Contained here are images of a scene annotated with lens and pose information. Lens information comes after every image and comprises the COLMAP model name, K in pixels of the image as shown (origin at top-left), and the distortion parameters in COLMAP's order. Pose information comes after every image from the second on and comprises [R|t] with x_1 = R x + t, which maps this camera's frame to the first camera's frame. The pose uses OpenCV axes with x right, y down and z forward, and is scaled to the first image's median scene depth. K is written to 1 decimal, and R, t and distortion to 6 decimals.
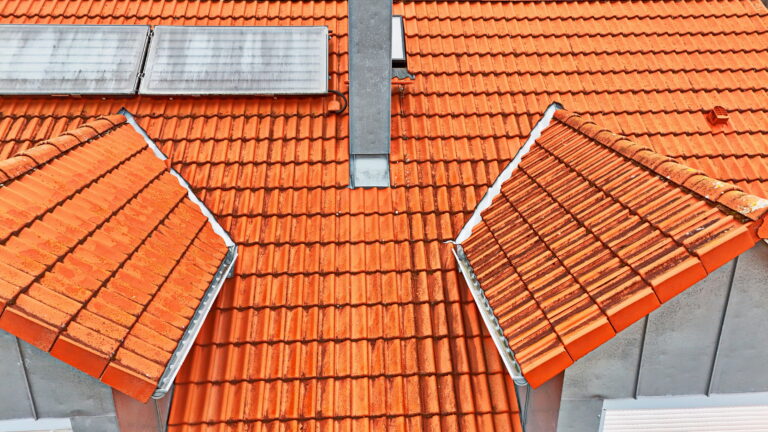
lens RADIAL K [[561.7, 0, 384.6], [0, 561.7, 213.3], [0, 0, 1]] dist [0.077781, -0.071977]
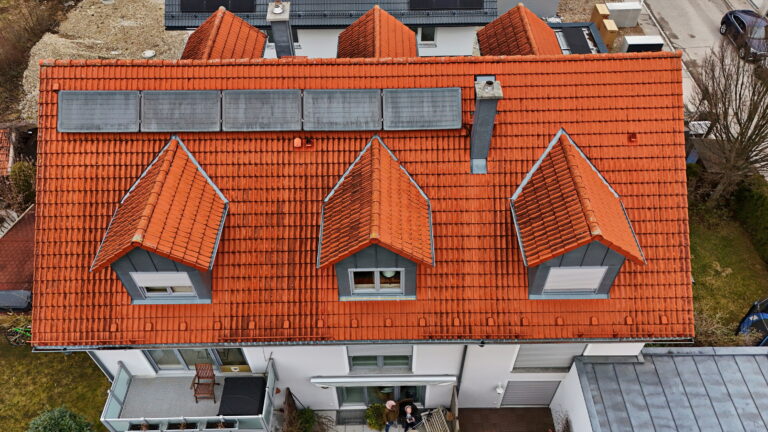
lens RADIAL K [[561.7, 0, 385.1], [0, 561.7, 216.7], [0, 0, 1]] dist [0.077781, -0.071977]
pose [[0.998571, 0.026852, -0.046204, -0.319946], [-0.001935, 0.882197, 0.470876, -1.049921], [0.053405, -0.470114, 0.880989, -1.315861]]
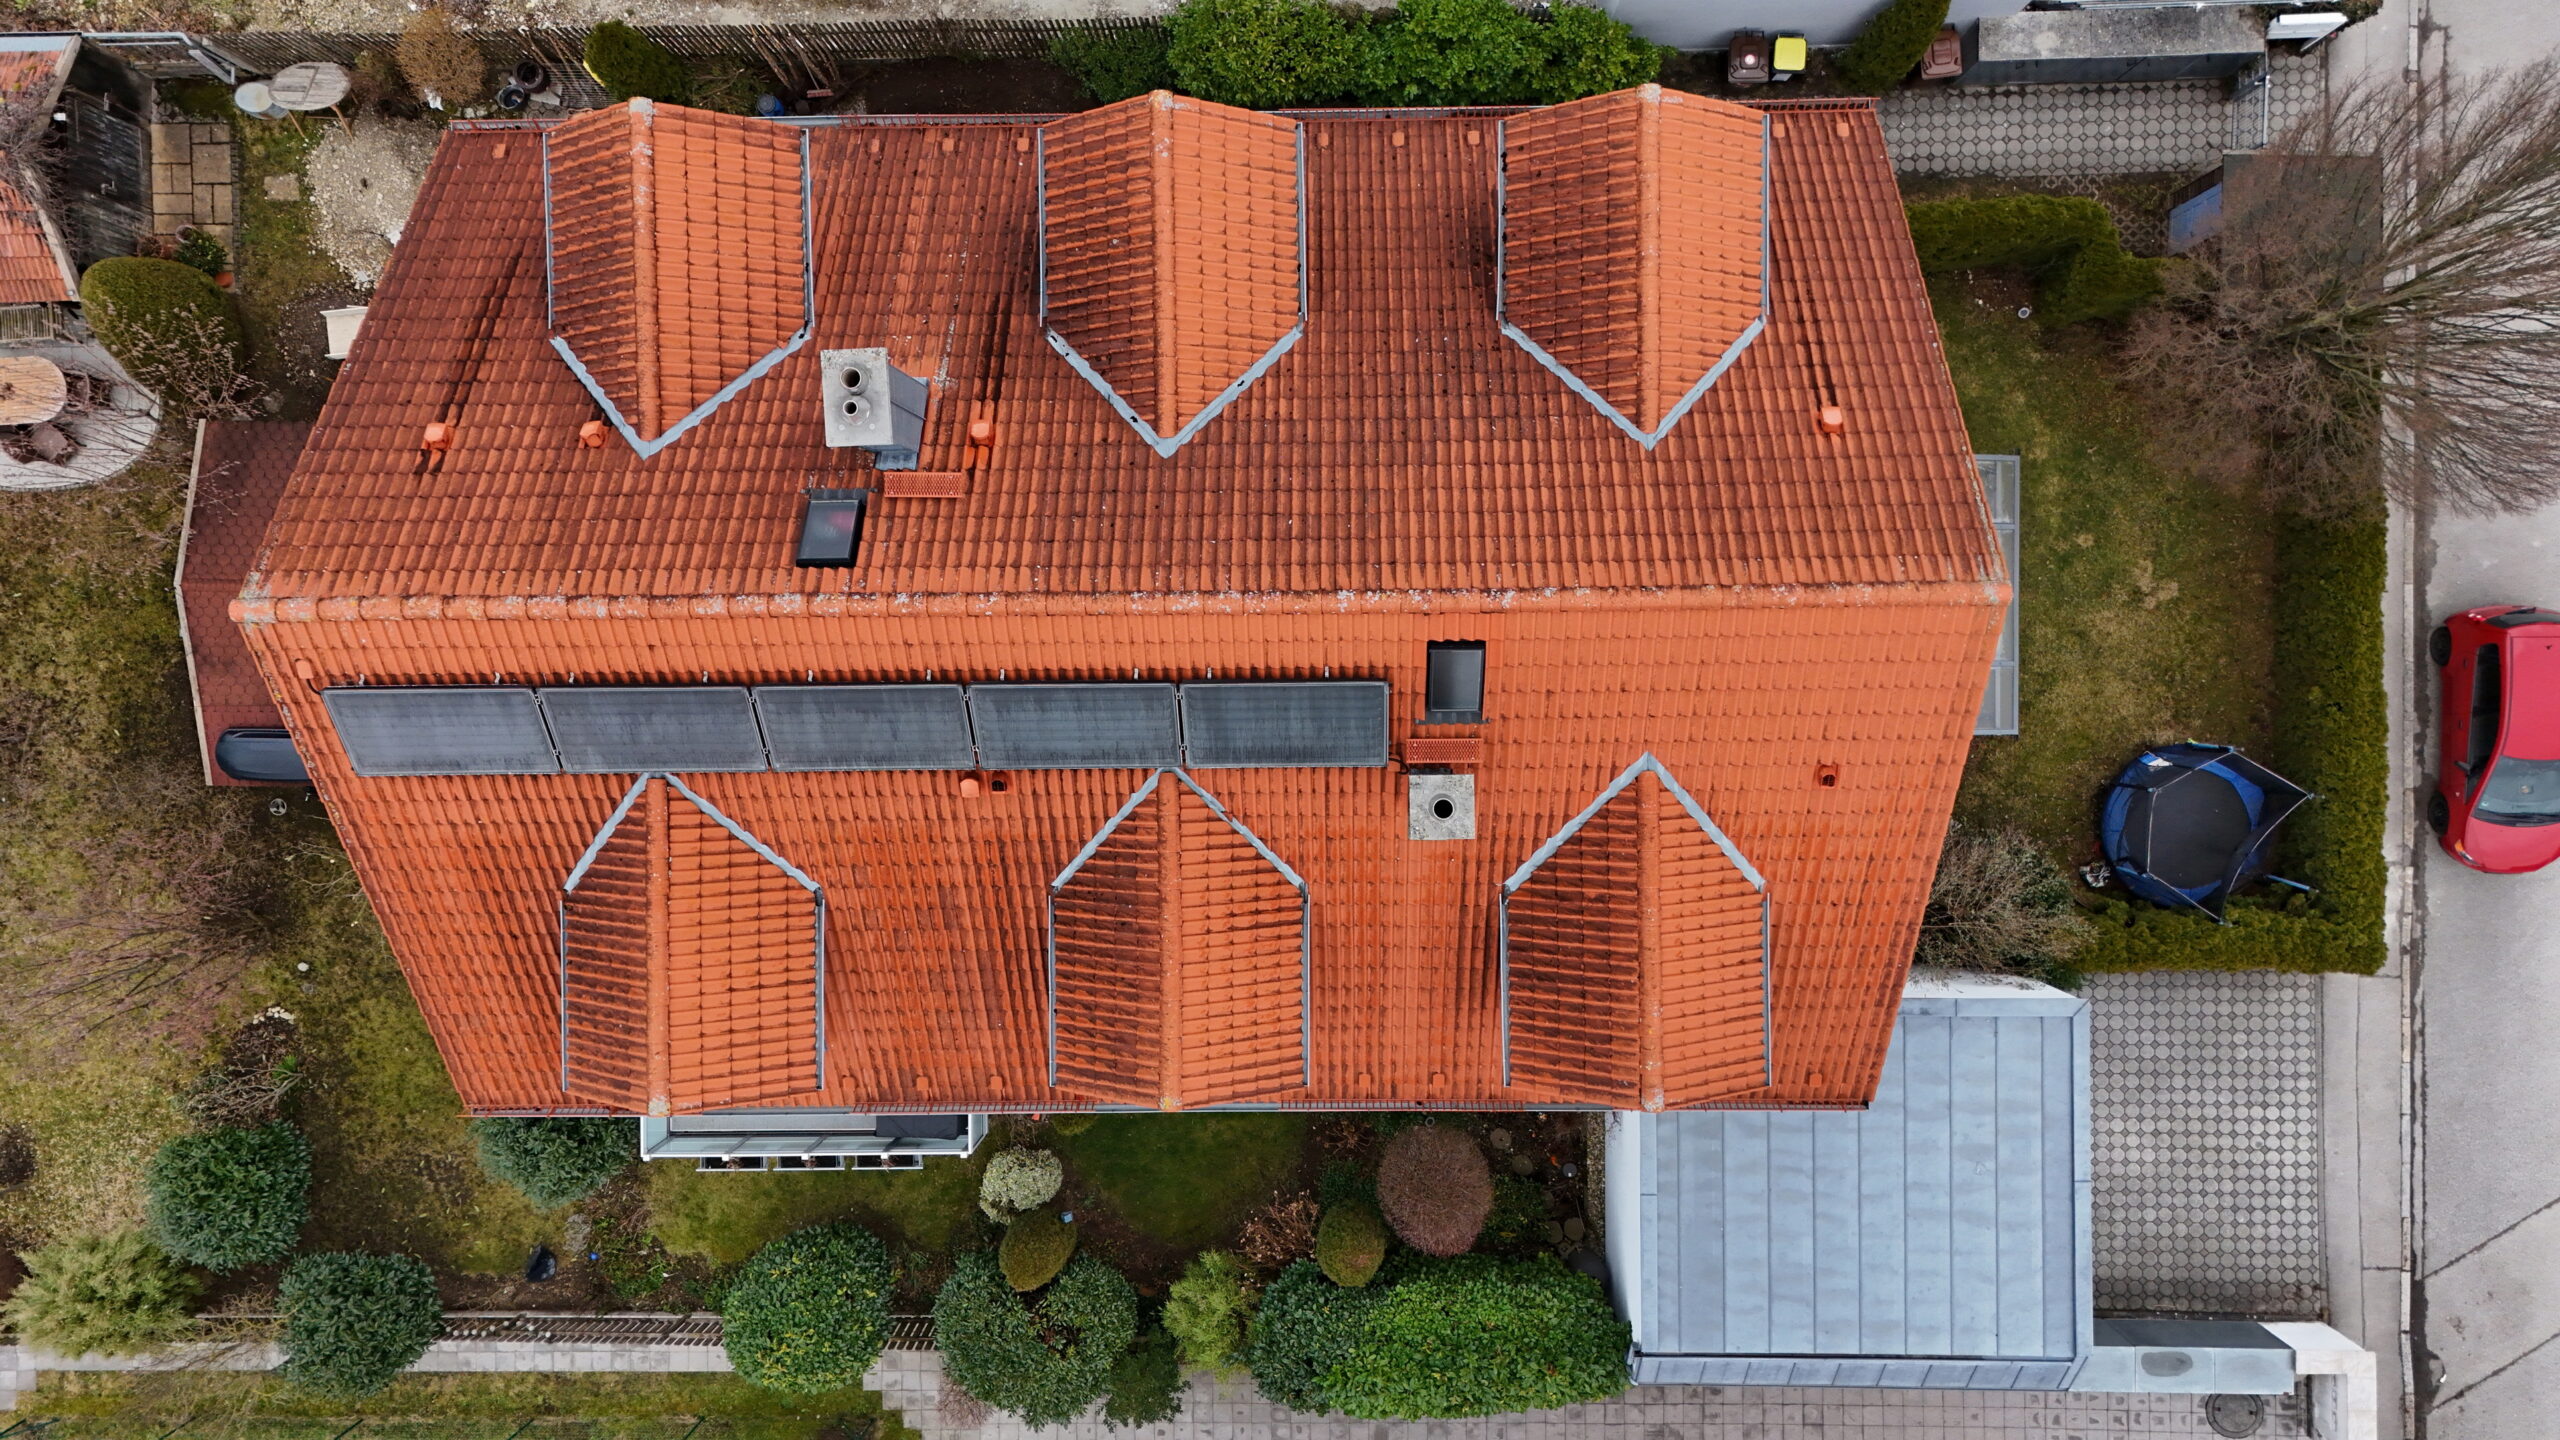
lens RADIAL K [[1872.3, 0, 1286.8], [0, 1872.3, 714.8], [0, 0, 1]] dist [0.077781, -0.071977]
pose [[0.998216, 0.050372, -0.032055, -0.182843], [0.014227, 0.320746, 0.947058, -3.276217], [0.057987, -0.945825, 0.319457, 0.119533]]
